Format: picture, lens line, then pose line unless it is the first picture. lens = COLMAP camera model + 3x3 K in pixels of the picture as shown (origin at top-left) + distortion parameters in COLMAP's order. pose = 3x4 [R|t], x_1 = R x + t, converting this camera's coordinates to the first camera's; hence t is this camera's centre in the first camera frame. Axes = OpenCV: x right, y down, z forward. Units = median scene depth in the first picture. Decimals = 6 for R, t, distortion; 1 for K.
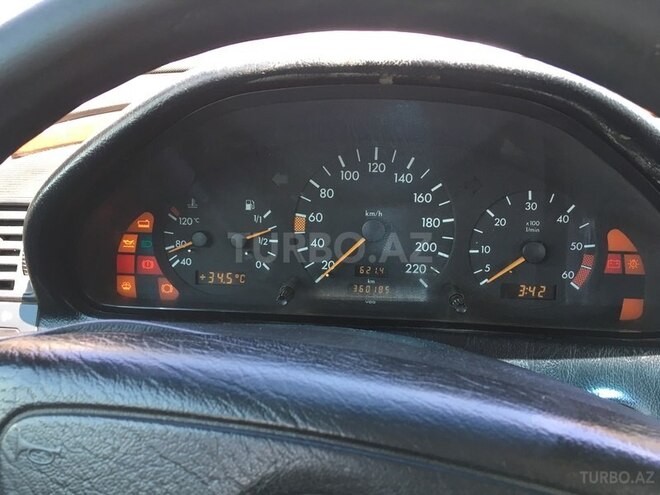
lens RADIAL K [[555.3, 0, 330.0], [0, 555.3, 247.5], [0, 0, 1]] dist [0.062335, -0.093733]
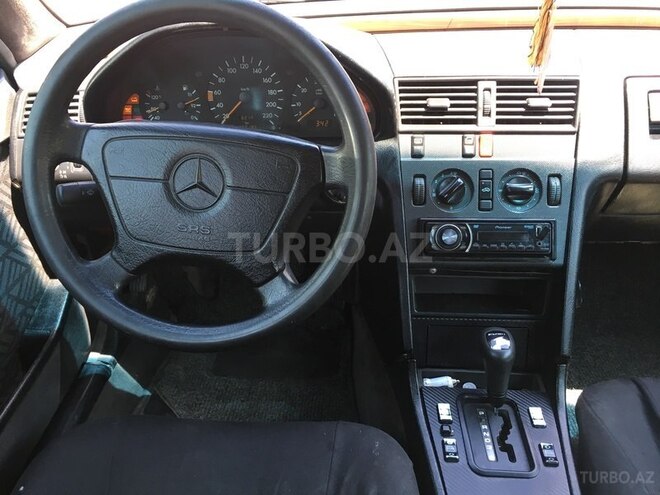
lens RADIAL K [[555.3, 0, 330.0], [0, 555.3, 247.5], [0, 0, 1]] dist [0.062335, -0.093733]
pose [[0.998212, -0.054282, 0.025028, 0.311380], [0.049810, 0.986855, 0.153739, 0.218686], [-0.033044, -0.152218, 0.987794, -1.168702]]
